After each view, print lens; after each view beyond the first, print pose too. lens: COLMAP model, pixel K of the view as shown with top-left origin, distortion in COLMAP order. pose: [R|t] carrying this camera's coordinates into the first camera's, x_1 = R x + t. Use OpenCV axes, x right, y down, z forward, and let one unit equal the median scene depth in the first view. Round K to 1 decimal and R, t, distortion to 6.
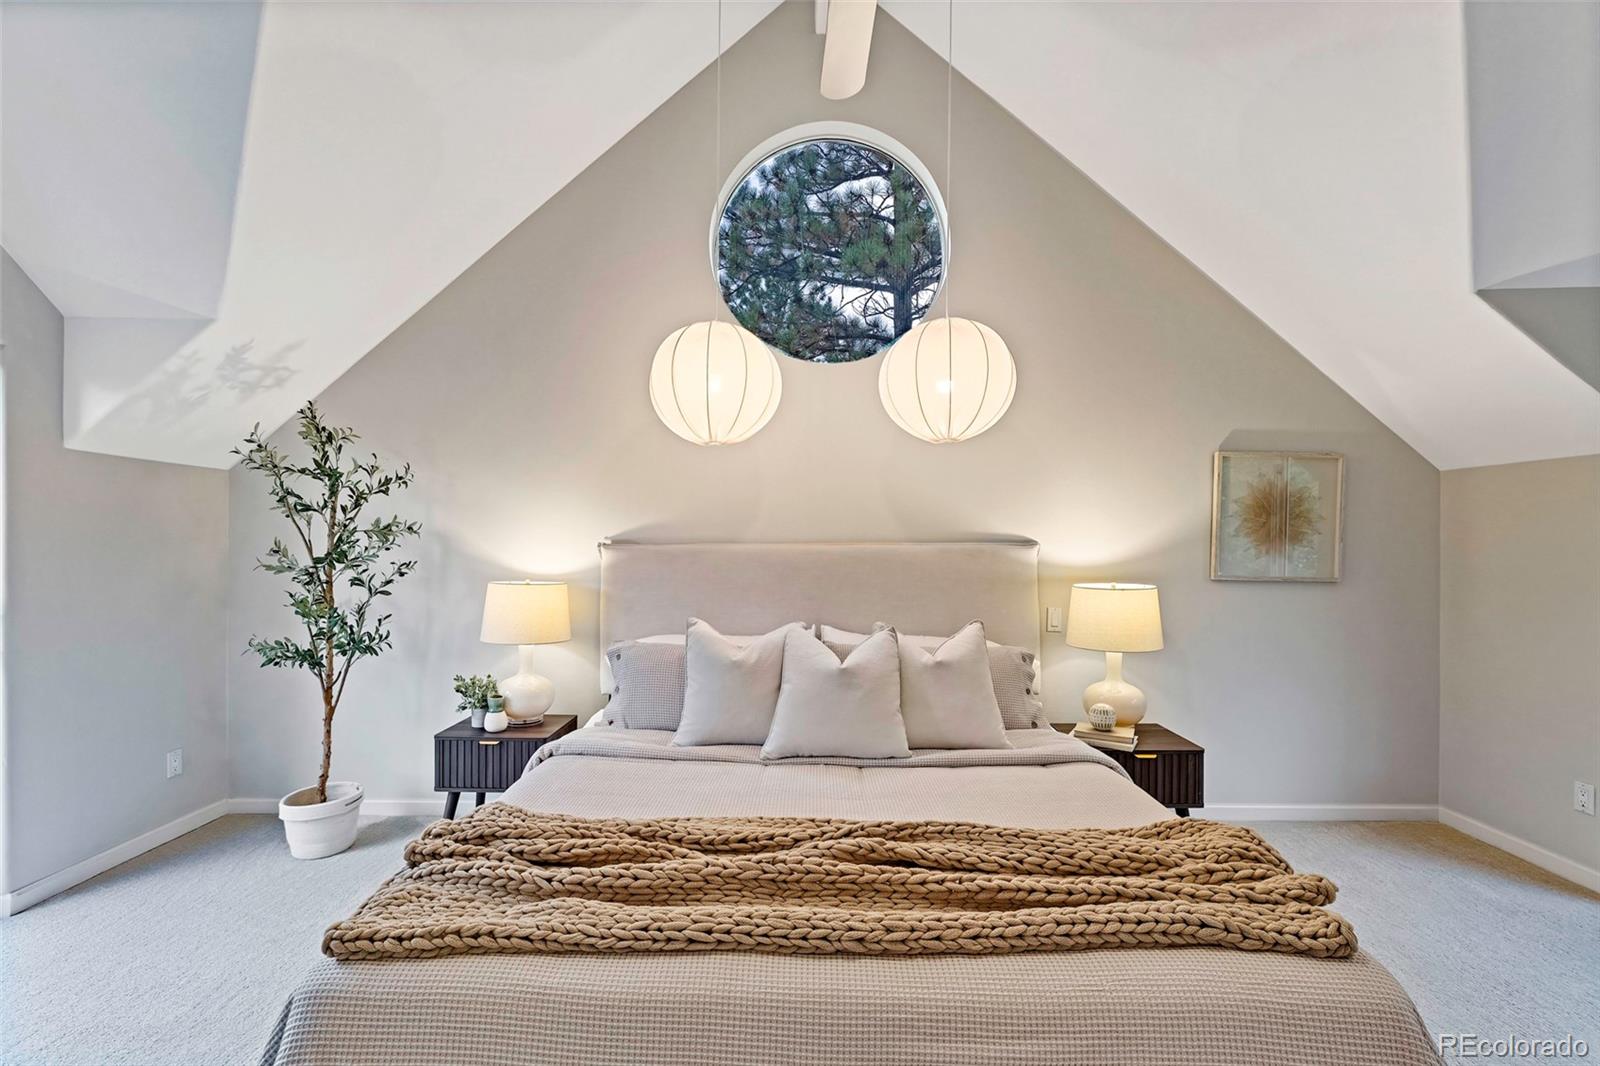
lens RADIAL K [[713.5, 0, 803.1], [0, 713.5, 548.6], [0, 0, 1]] dist [0.001646, -0.002544]
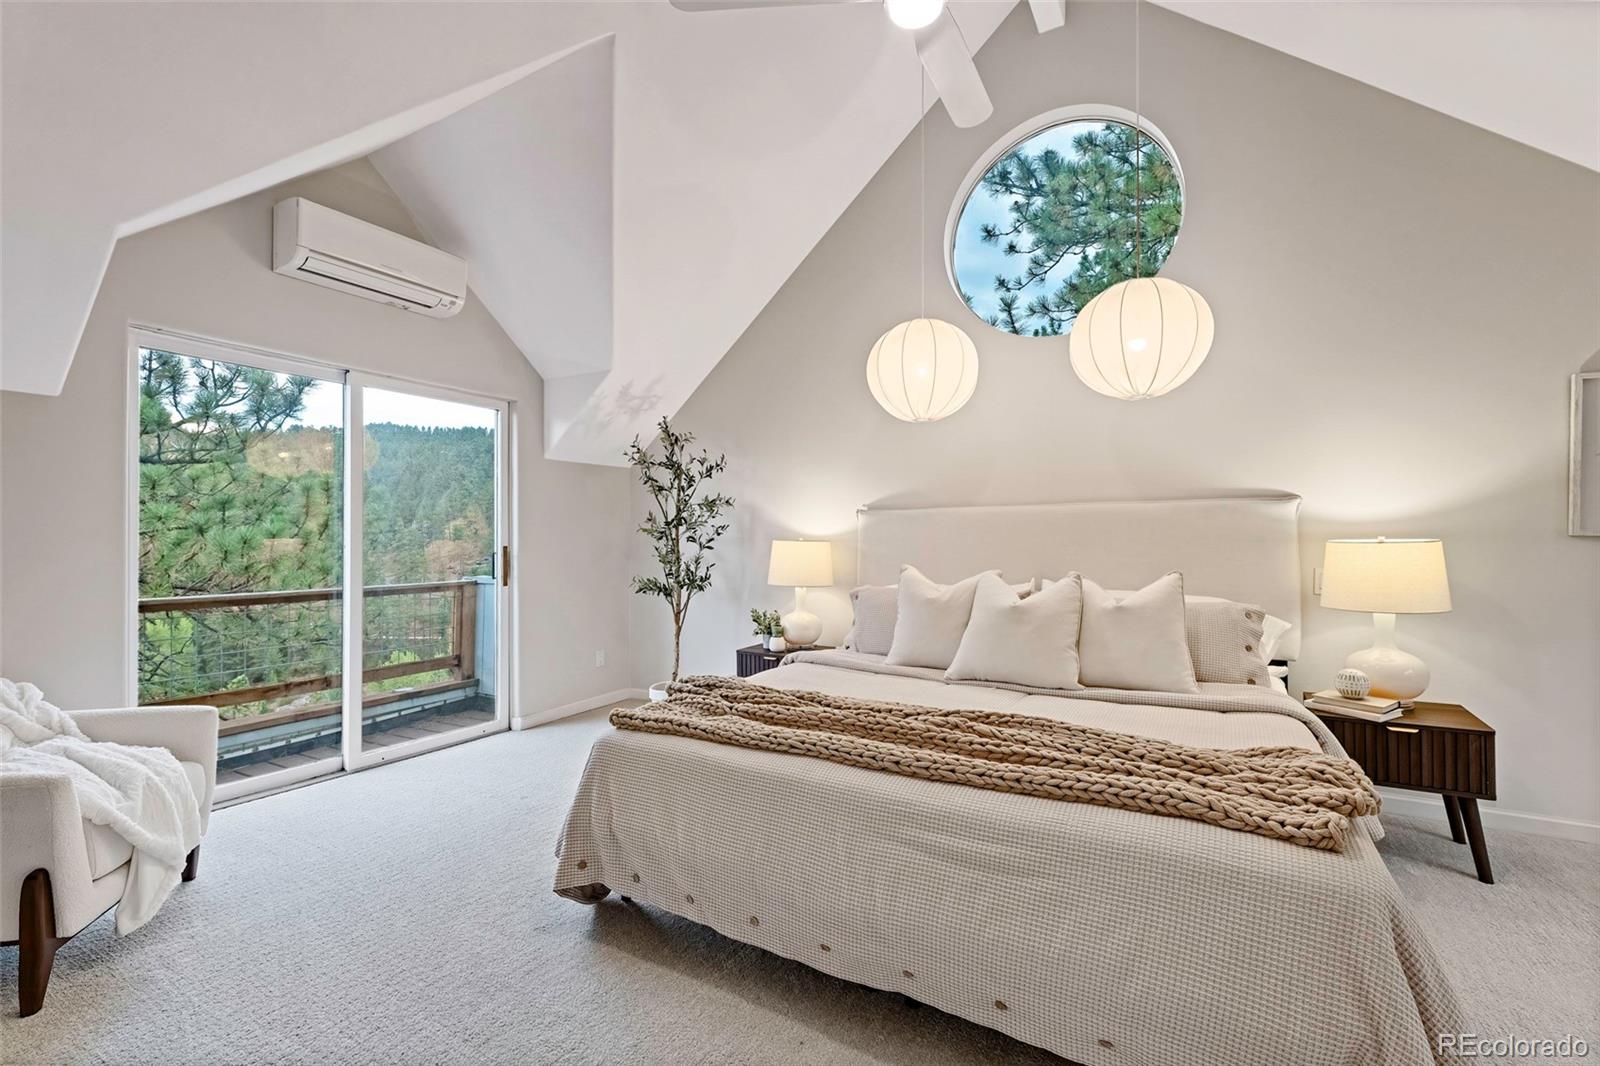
lens RADIAL K [[713.5, 0, 790.3], [0, 713.5, 528.9], [0, 0, 1]] dist [0.001646, -0.002544]
pose [[0.863926, -0.014620, -0.503406, 0.293707], [0.009087, 0.999868, -0.013444, 0.051524], [0.503537, 0.007040, 0.863945, -0.152127]]
